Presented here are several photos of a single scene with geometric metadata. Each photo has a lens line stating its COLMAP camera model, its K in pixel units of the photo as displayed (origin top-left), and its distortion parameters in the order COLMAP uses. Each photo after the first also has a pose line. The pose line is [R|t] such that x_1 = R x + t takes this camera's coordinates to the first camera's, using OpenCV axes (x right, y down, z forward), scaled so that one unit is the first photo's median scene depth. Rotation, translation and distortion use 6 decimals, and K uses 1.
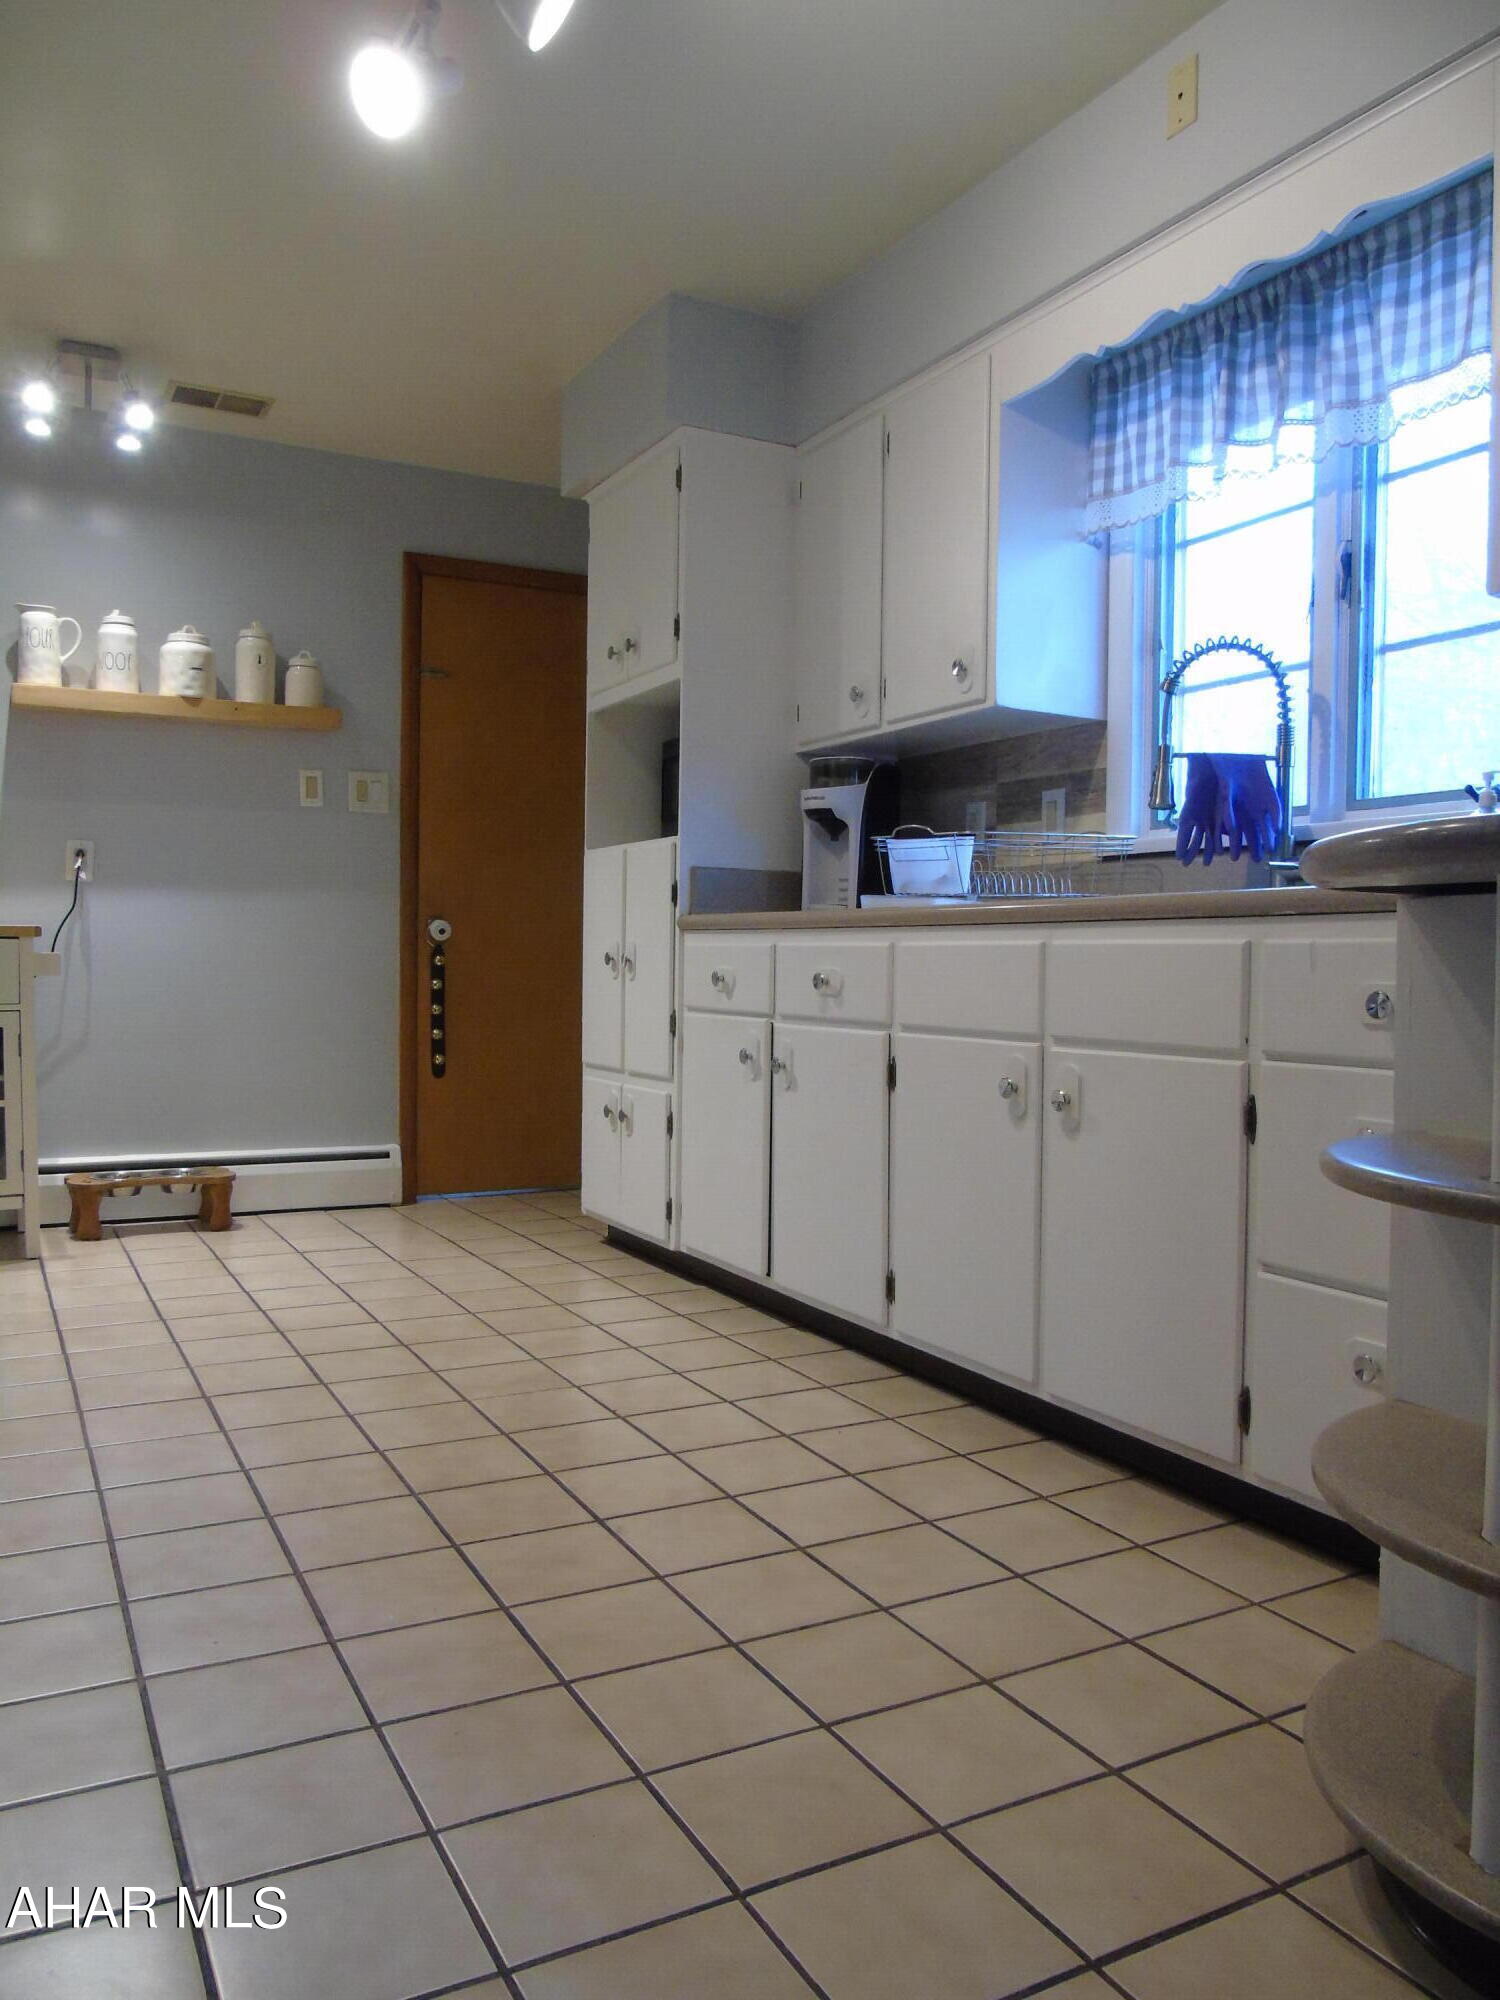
lens RADIAL K [[1448.0, 0, 750.0], [0, 1448.0, 1000.0], [0, 0, 1]] dist [-0.049423, 0.032682]
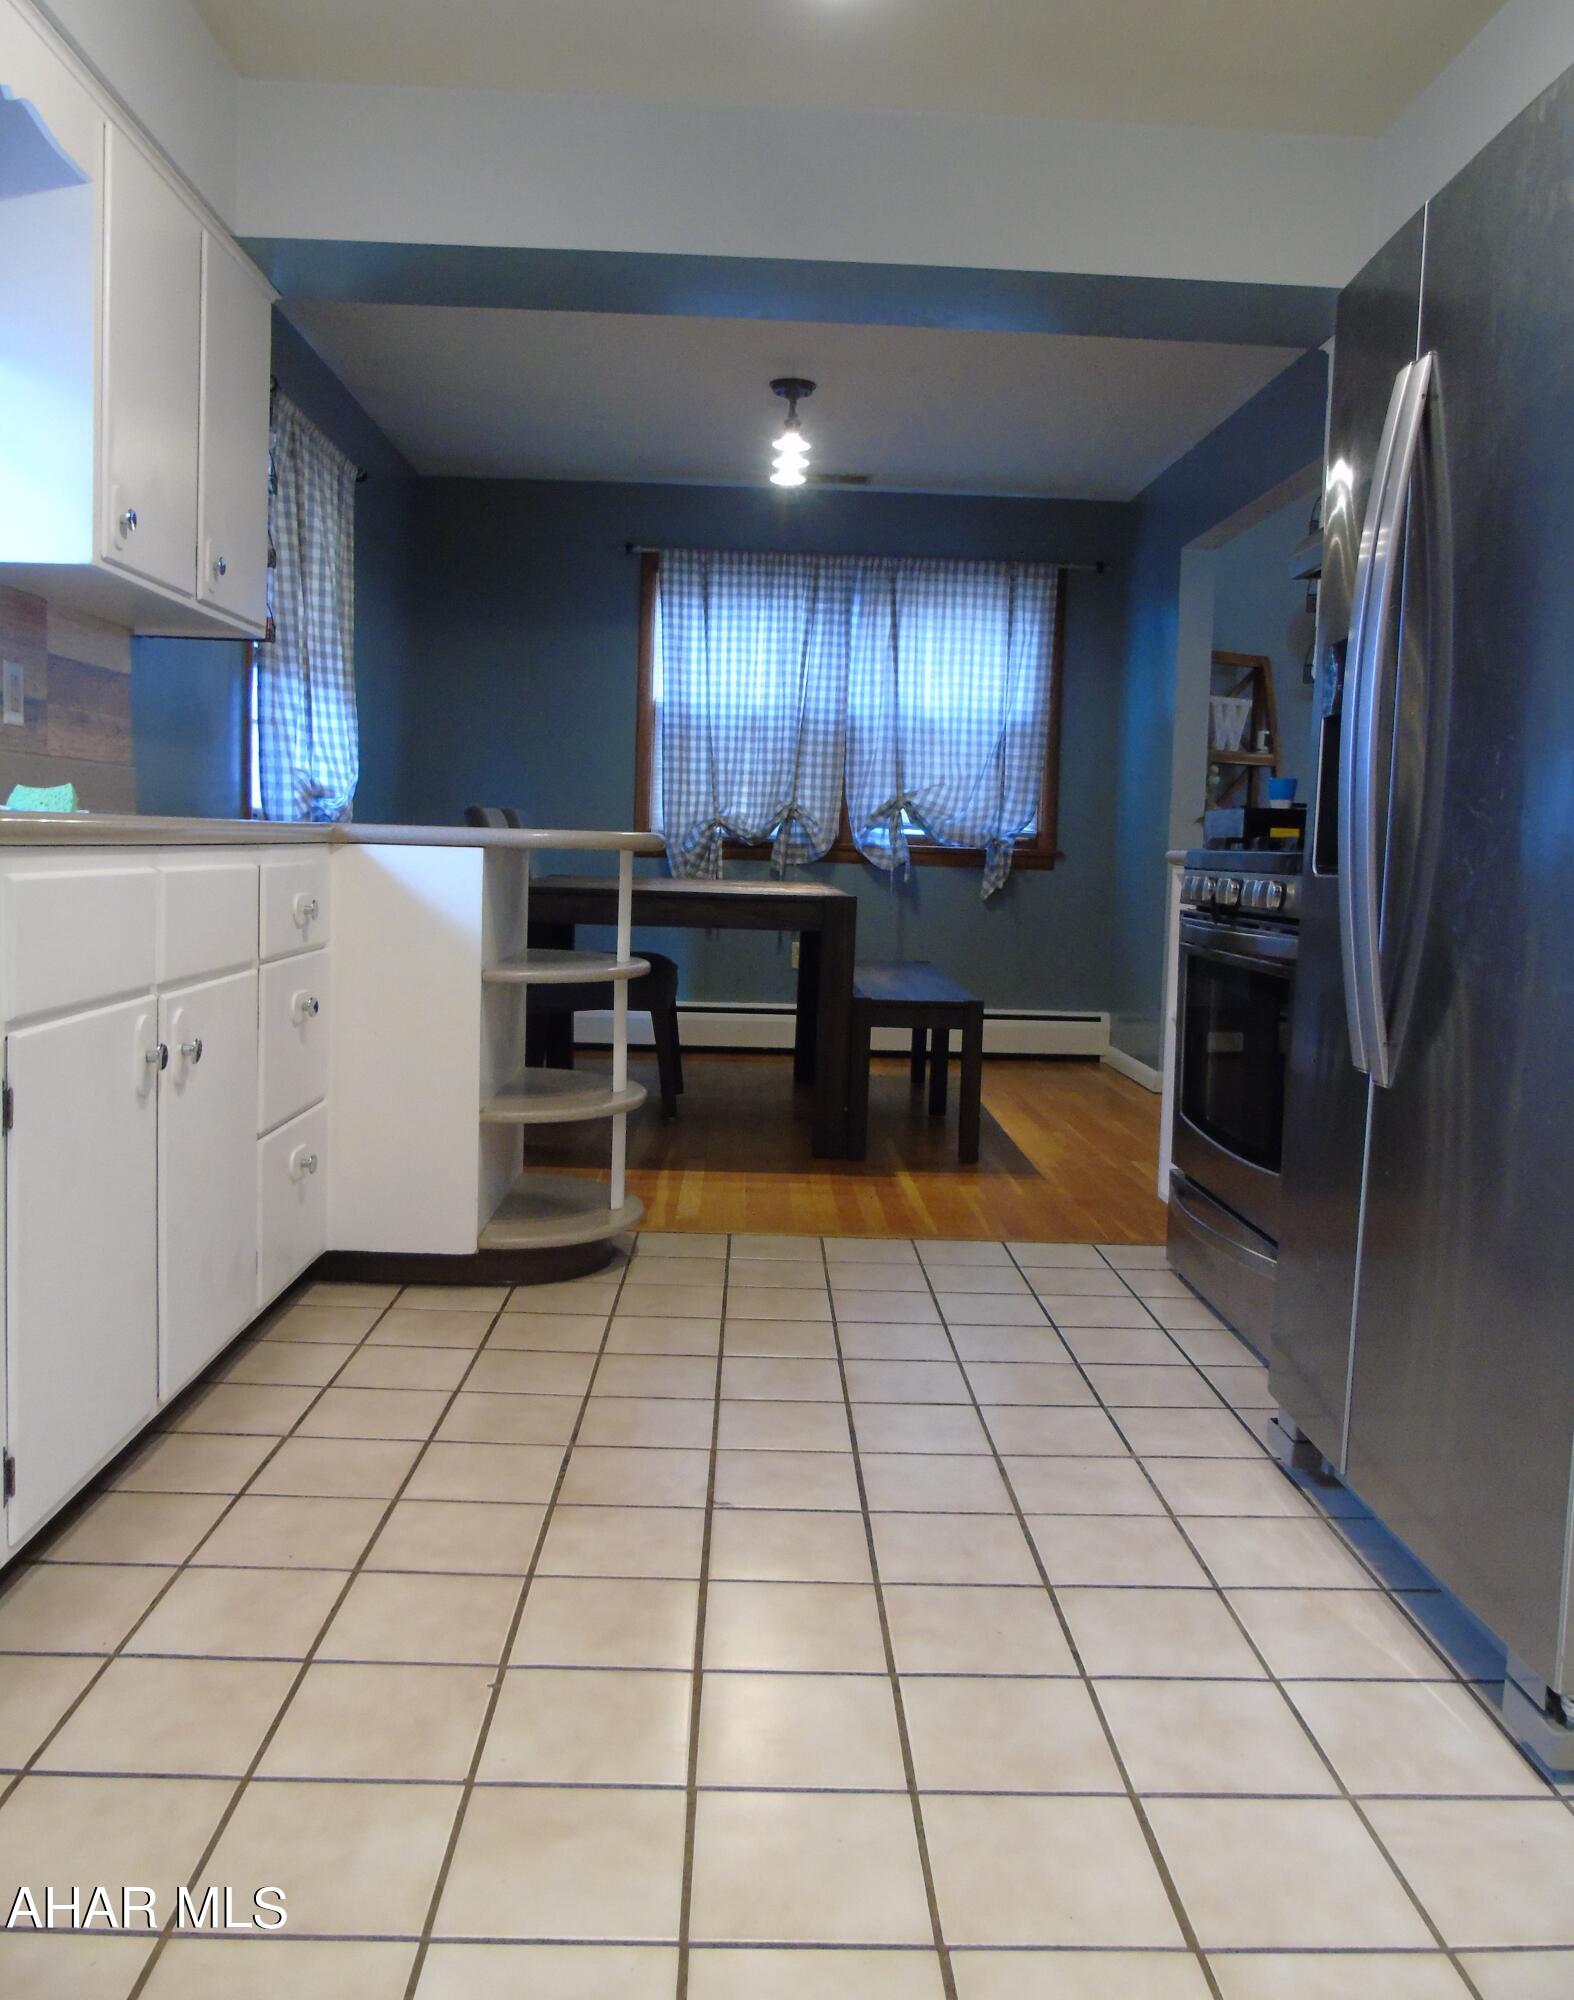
lens RADIAL K [[1596.9, 0, 787.0], [0, 1596.9, 1000.0], [0, 0, 1]] dist [0.001203, -0.000066]
pose [[-0.891156, -0.090873, 0.444504, -0.631429], [-0.036969, 0.991022, 0.128483, -0.115057], [-0.452189, 0.098065, -0.886515, 2.017424]]
